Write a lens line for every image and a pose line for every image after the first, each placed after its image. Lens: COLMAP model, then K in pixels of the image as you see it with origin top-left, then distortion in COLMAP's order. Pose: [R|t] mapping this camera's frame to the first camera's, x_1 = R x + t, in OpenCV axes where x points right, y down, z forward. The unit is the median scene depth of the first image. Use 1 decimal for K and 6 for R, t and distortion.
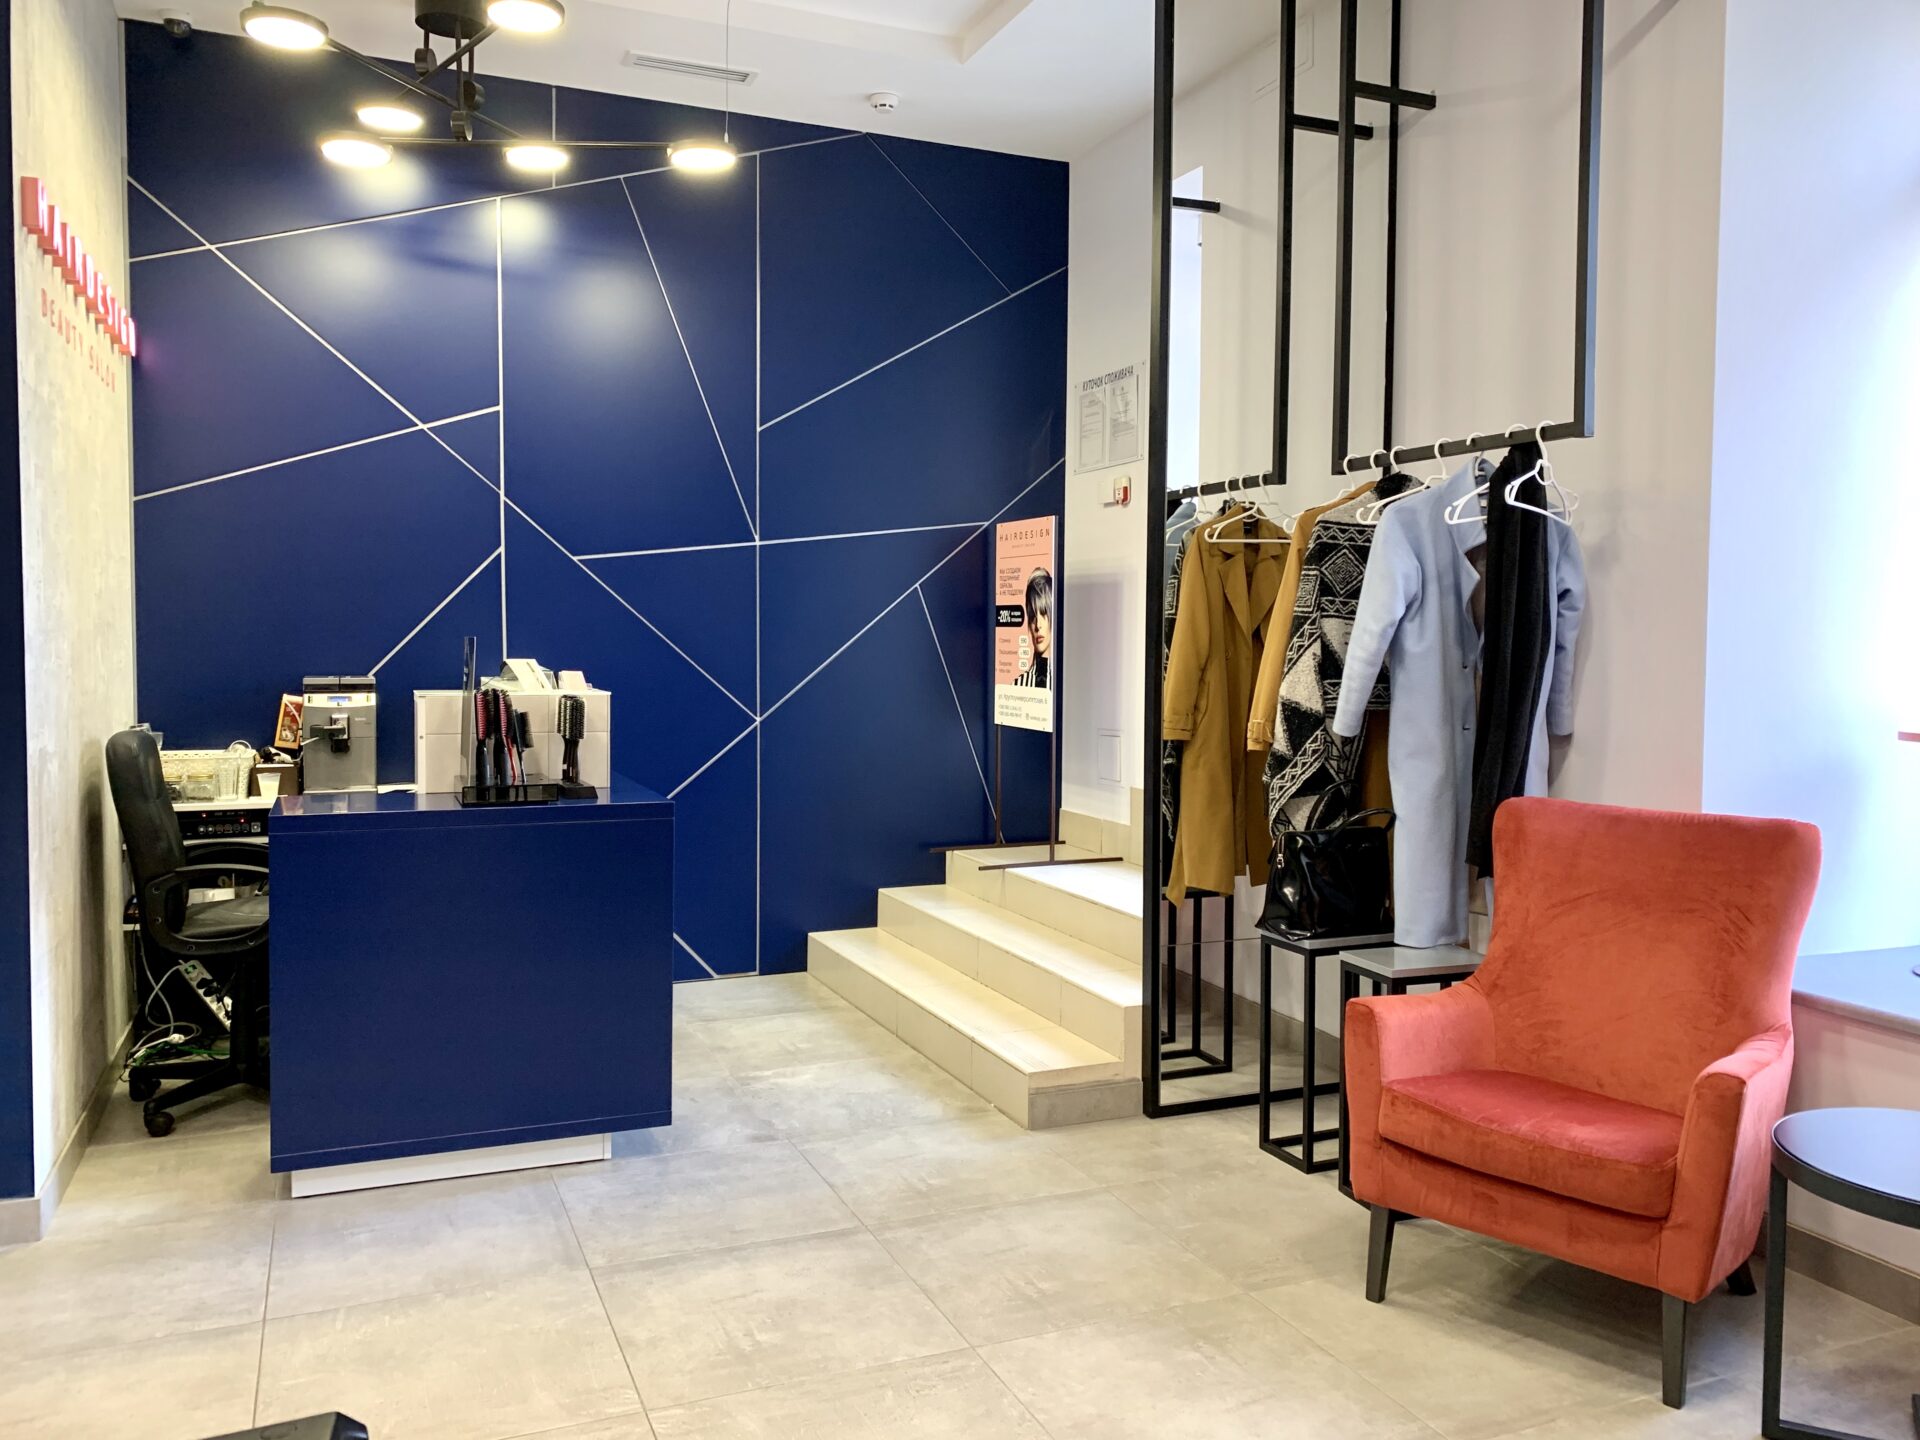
lens RADIAL K [[1484.6, 0, 963.9], [0, 1484.6, 712.8], [0, 0, 1]] dist [0.005923, -0.002885]
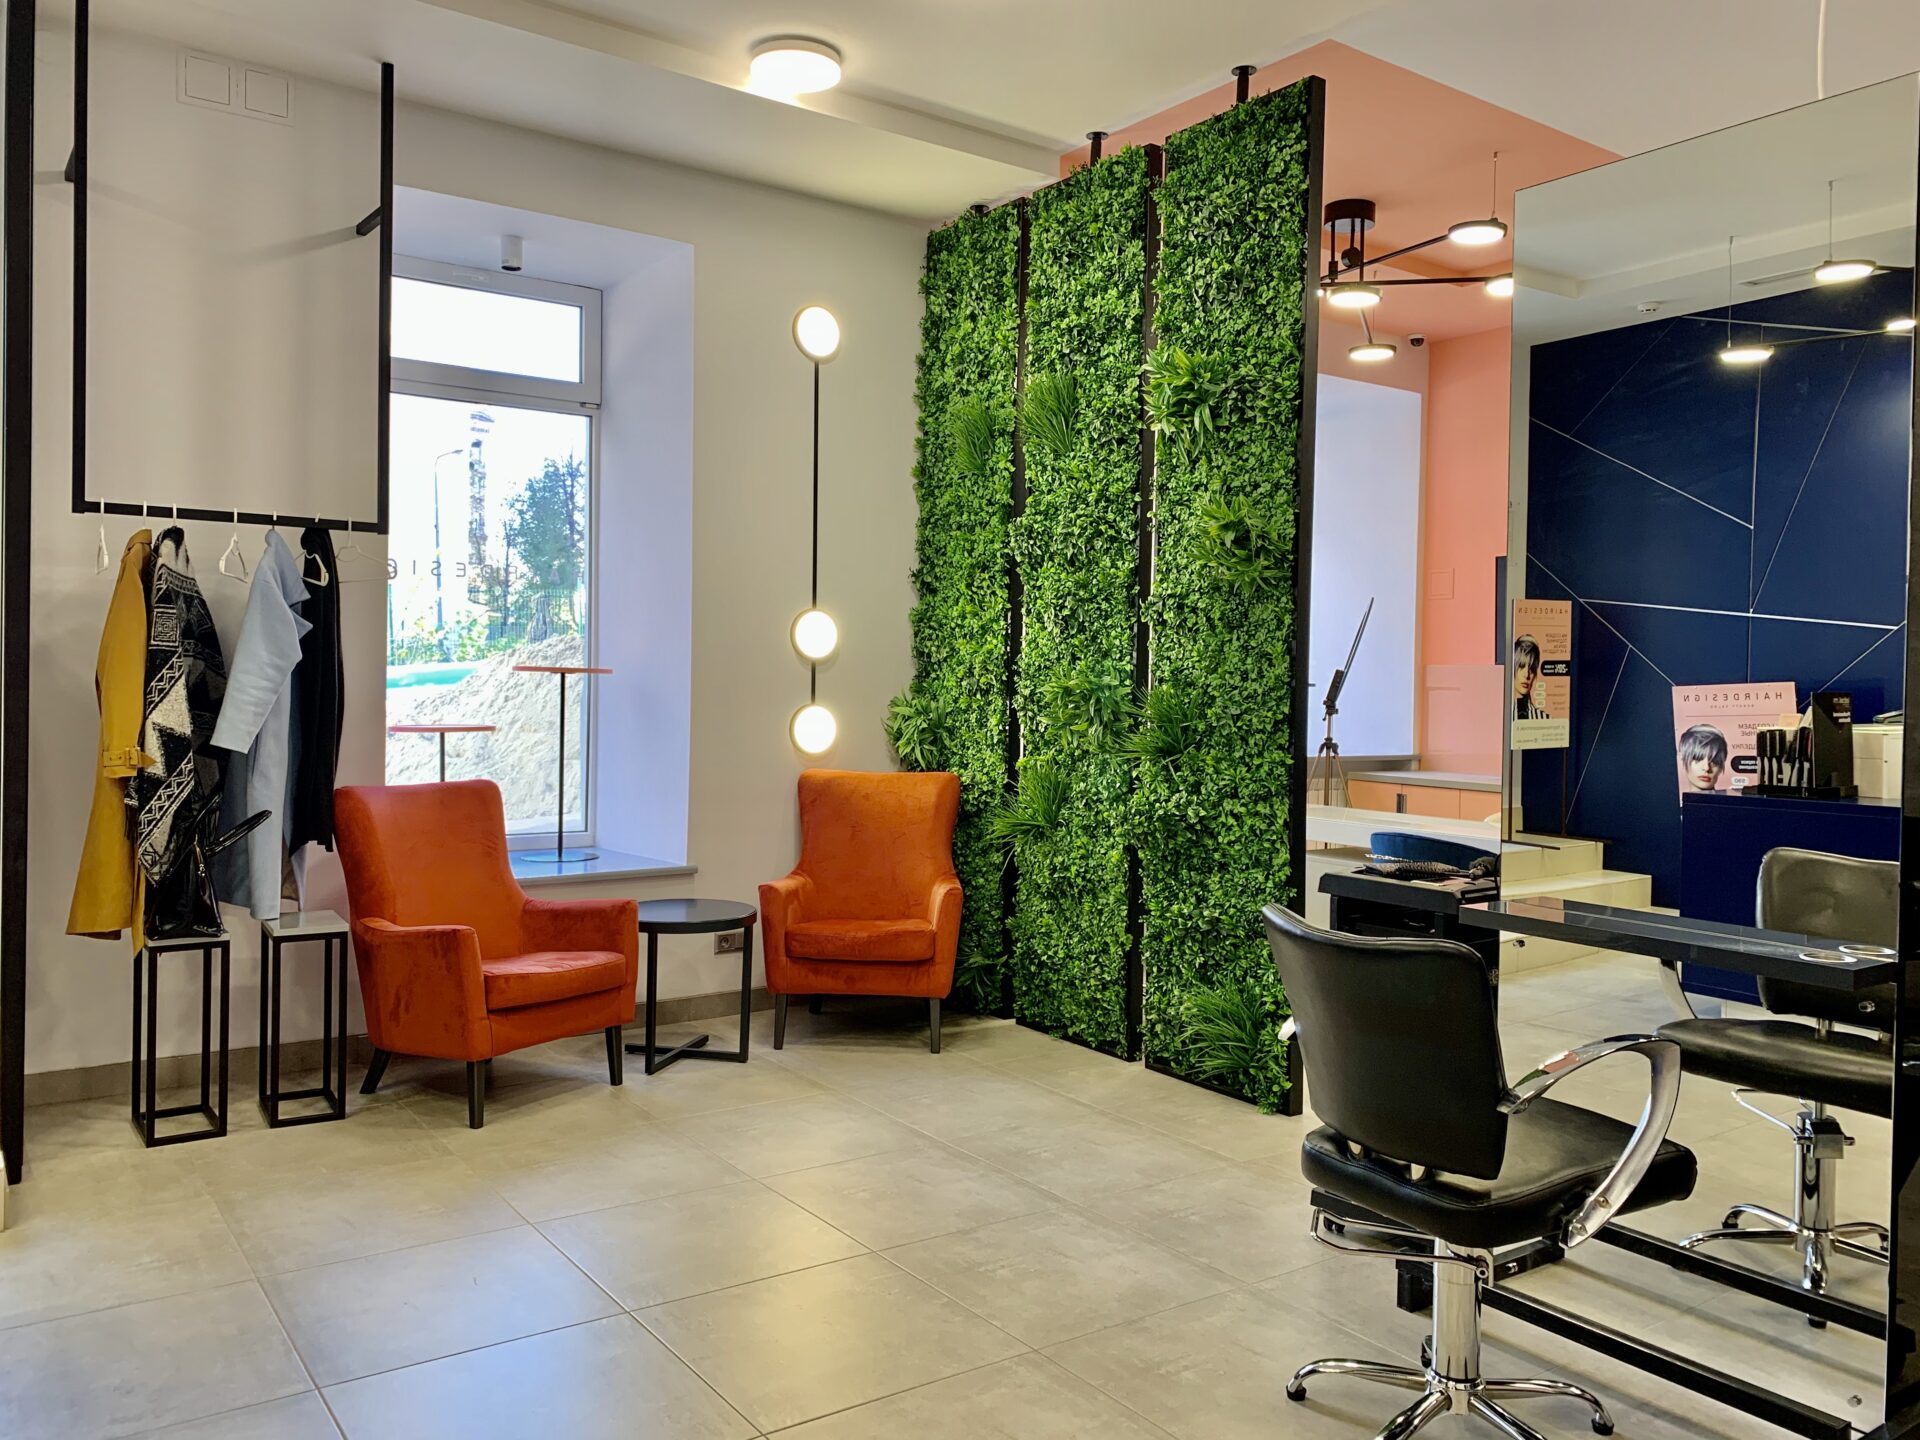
lens RADIAL K [[1484.6, 0, 964.4], [0, 1484.6, 716.7], [0, 0, 1]] dist [0.005923, -0.002885]
pose [[-0.202579, -0.037972, 0.978530, -1.021703], [0.038617, 0.998161, 0.046729, -0.046619], [-0.978504, 0.047255, -0.200740, 0.670656]]
